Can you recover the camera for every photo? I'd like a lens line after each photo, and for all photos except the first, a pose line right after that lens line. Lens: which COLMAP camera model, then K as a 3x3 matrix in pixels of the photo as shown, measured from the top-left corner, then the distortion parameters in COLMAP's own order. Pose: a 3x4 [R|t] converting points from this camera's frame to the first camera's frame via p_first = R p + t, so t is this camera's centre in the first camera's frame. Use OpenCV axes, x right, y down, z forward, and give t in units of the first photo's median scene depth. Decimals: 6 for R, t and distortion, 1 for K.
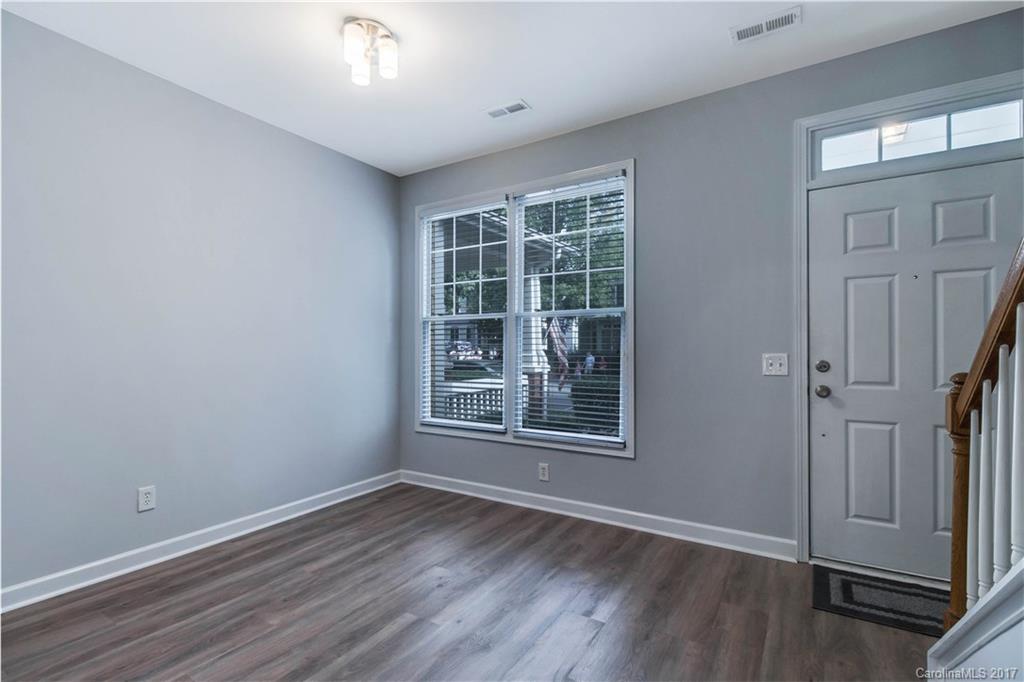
lens RADIAL K [[470.9, 0, 510.3], [0, 470.9, 345.6], [0, 0, 1]] dist [0.001830, -0.000243]
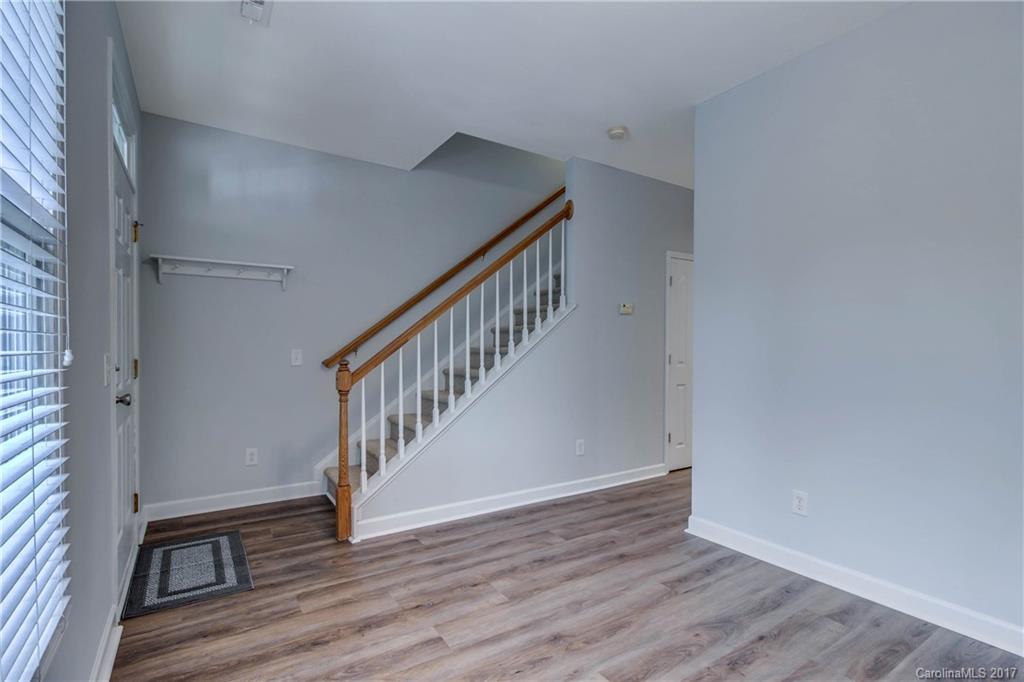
lens RADIAL K [[489.6, 0, 512.3], [0, 489.6, 356.4], [0, 0, 1]] dist [0.000195, -0.000174]
pose [[-0.908462, -0.008506, 0.417880, -0.366027], [-0.003554, 0.999914, 0.012628, 0.009738], [-0.417952, 0.009987, -0.908414, 1.803812]]
